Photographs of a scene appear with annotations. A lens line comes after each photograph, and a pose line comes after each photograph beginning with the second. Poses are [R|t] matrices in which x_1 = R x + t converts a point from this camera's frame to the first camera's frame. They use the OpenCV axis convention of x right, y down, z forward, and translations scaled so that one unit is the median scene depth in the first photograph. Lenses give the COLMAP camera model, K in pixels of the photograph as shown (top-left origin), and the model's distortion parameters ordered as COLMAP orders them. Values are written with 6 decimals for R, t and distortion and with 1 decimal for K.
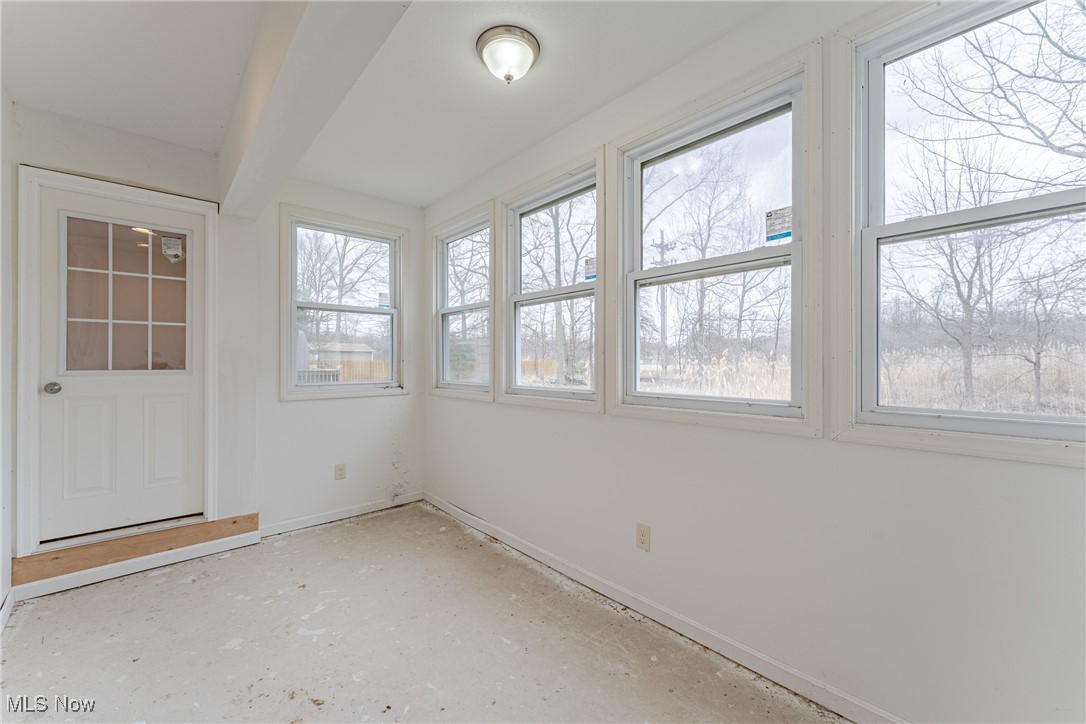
lens RADIAL K [[436.3, 0, 543.0], [0, 436.3, 362.0], [0, 0, 1]] dist [0.001070, 0.000121]
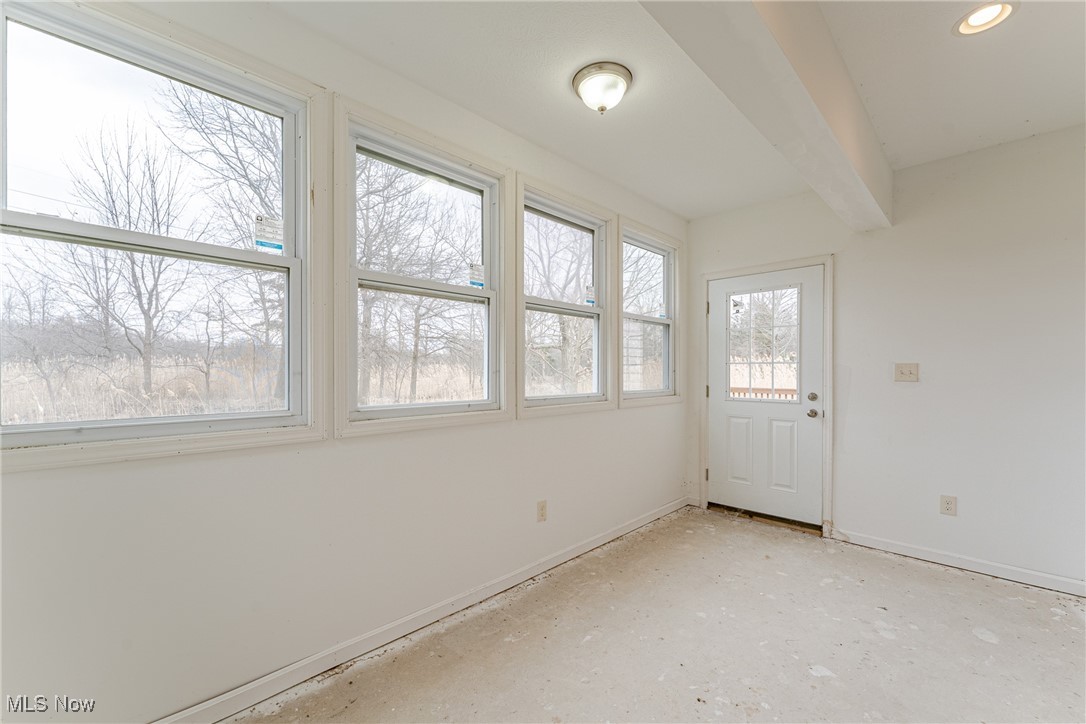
lens RADIAL K [[441.3, 0, 543.5], [0, 441.3, 374.7], [0, 0, 1]] dist [-0.000977, -0.000125]
pose [[-0.060188, -0.006322, 0.998167, -0.907486], [-0.000625, 0.999980, 0.006295, 0.001545], [-0.998187, -0.000245, -0.060191, 0.941263]]
